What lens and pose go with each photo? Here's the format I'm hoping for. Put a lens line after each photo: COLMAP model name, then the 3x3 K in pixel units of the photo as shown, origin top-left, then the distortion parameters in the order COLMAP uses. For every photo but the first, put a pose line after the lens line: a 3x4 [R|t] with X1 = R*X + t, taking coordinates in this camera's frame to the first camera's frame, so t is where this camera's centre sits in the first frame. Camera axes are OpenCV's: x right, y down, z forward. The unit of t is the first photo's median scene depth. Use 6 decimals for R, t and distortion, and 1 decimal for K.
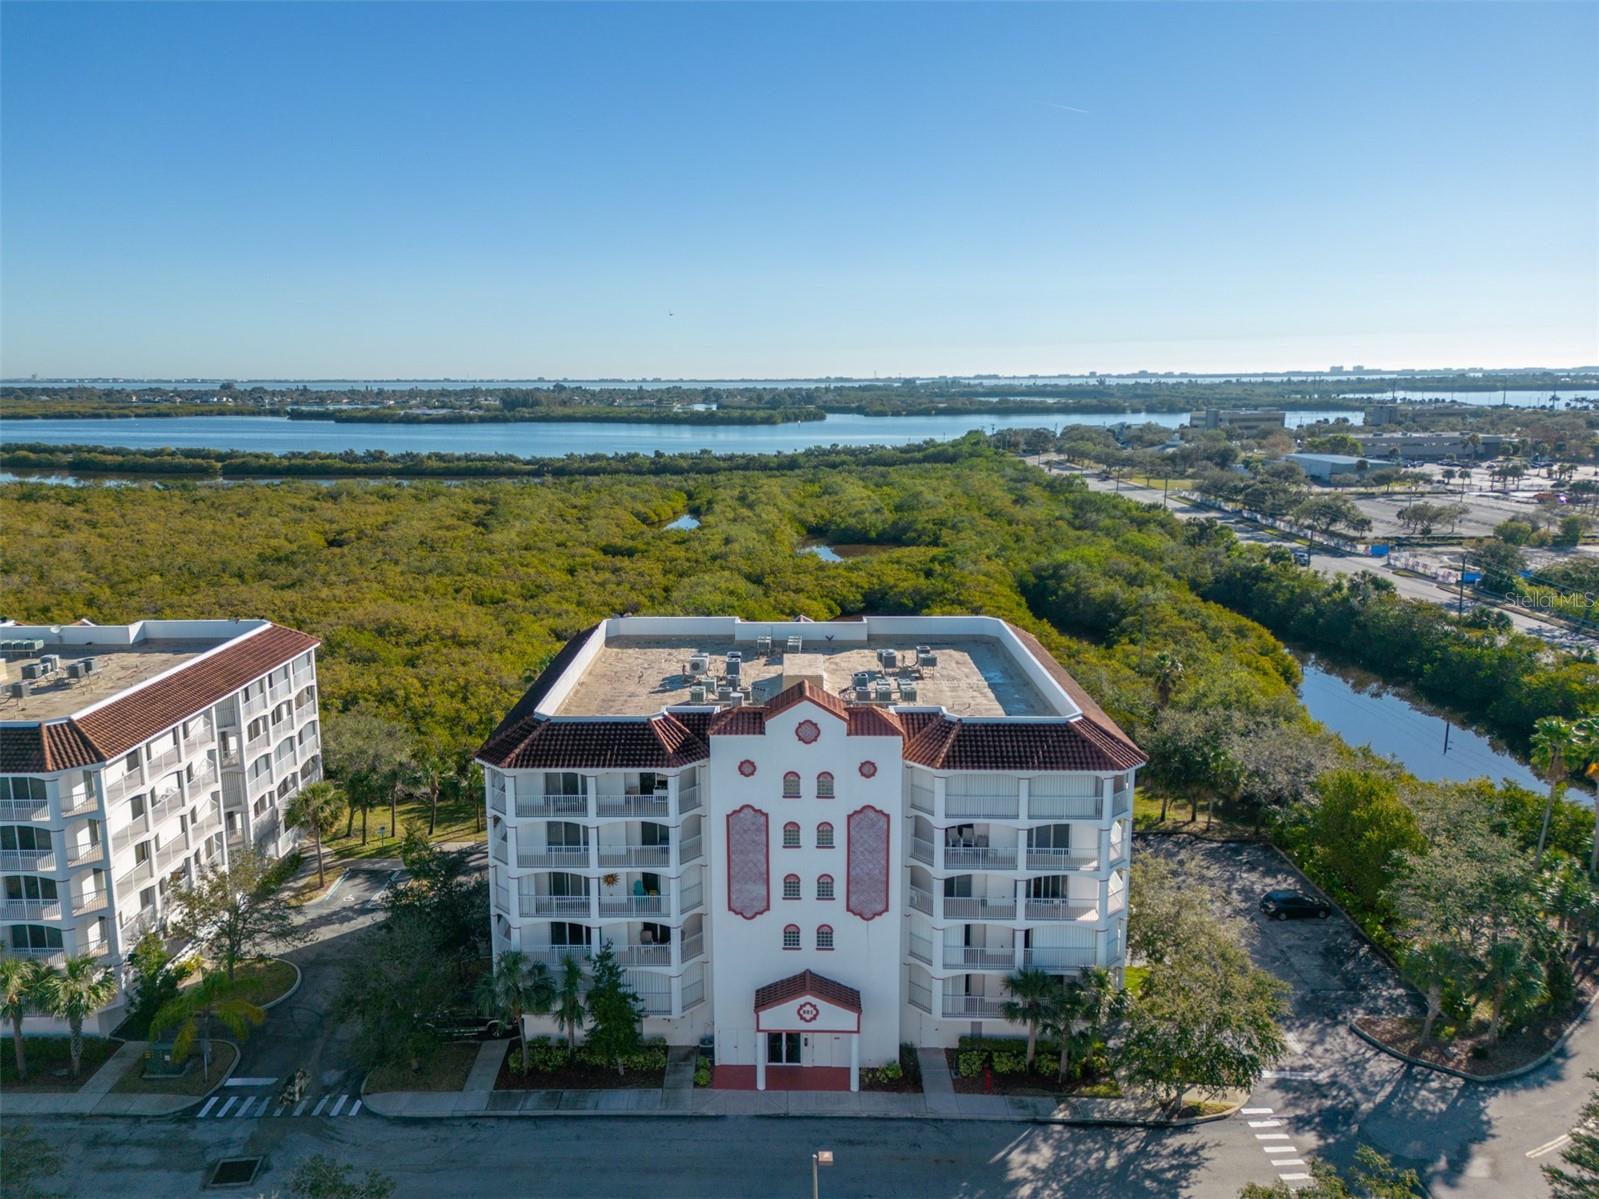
lens RADIAL K [[1135.5, 0, 799.5], [0, 1135.5, 599.5], [0, 0, 1]] dist [0.080402, -0.074467]
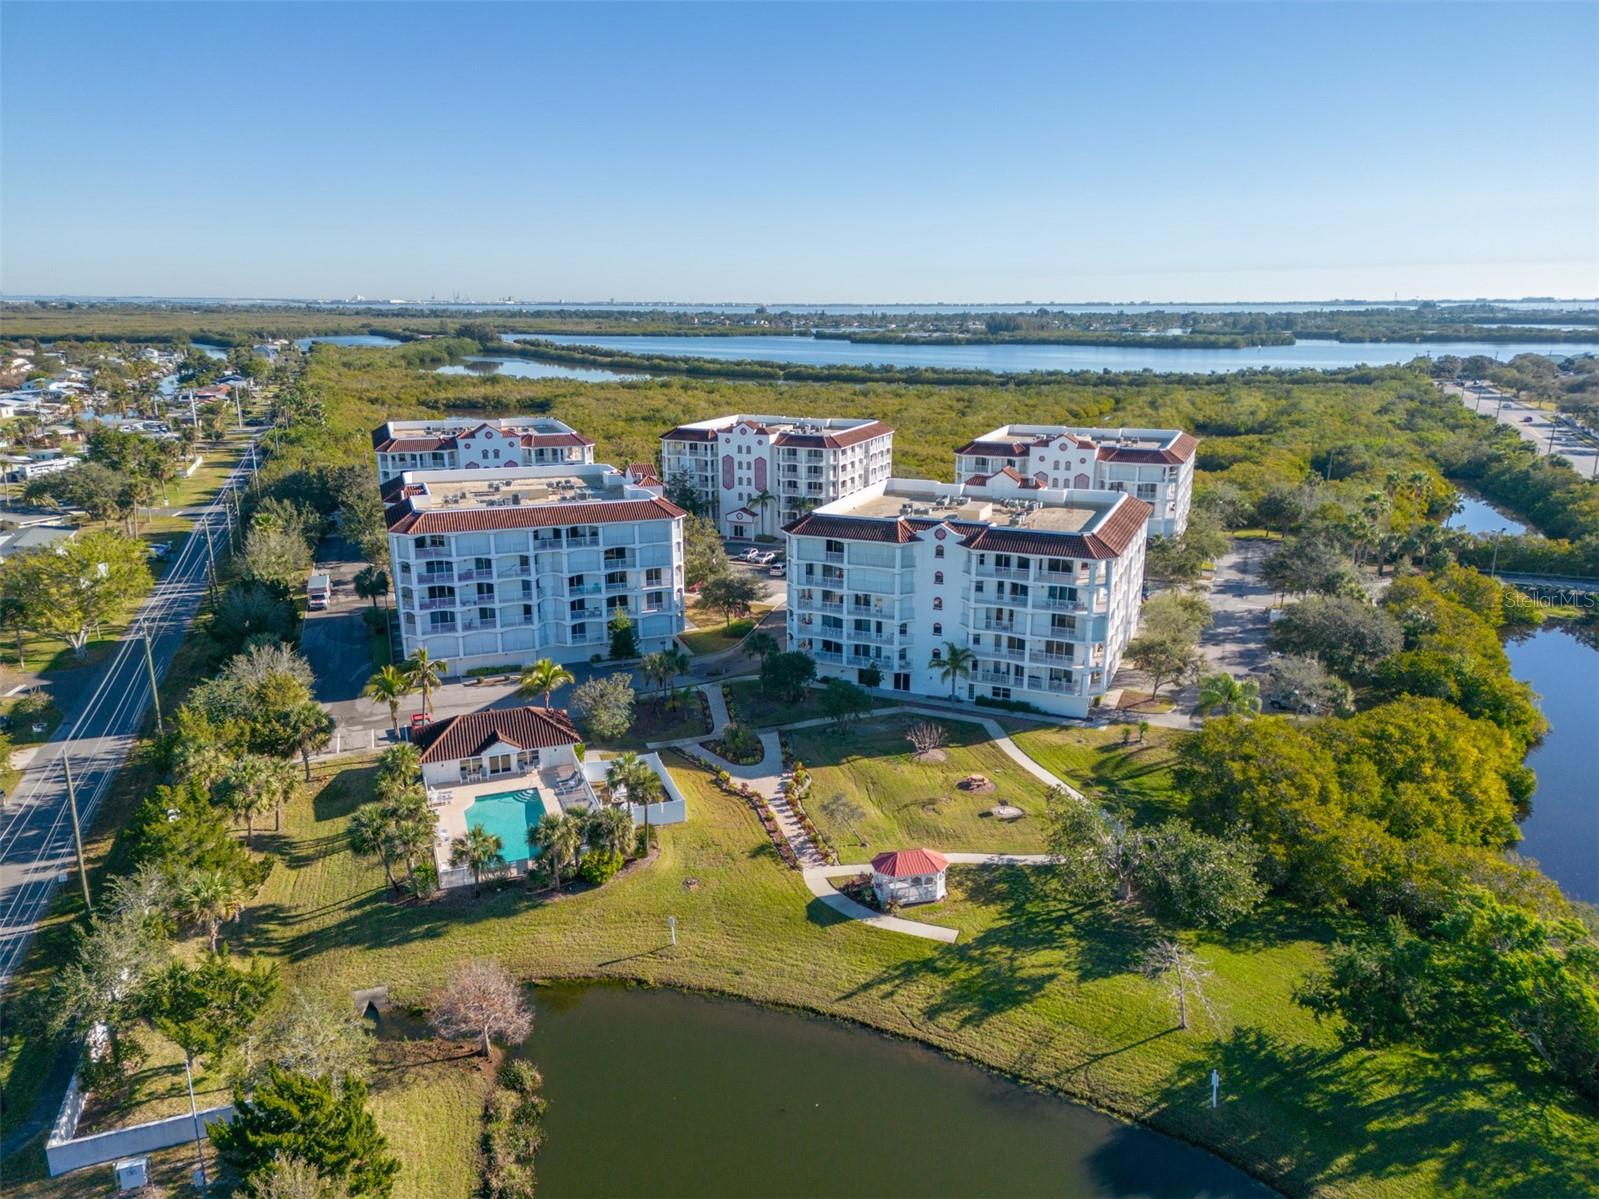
lens RADIAL K [[1135.5, 0, 799.5], [0, 1135.5, 599.5], [0, 0, 1]] dist [0.080402, -0.074467]
pose [[0.916403, 0.106750, -0.385759, 0.040794], [-0.081797, 0.993386, 0.080580, 0.023571], [0.391809, -0.042290, 0.919074, -0.145399]]
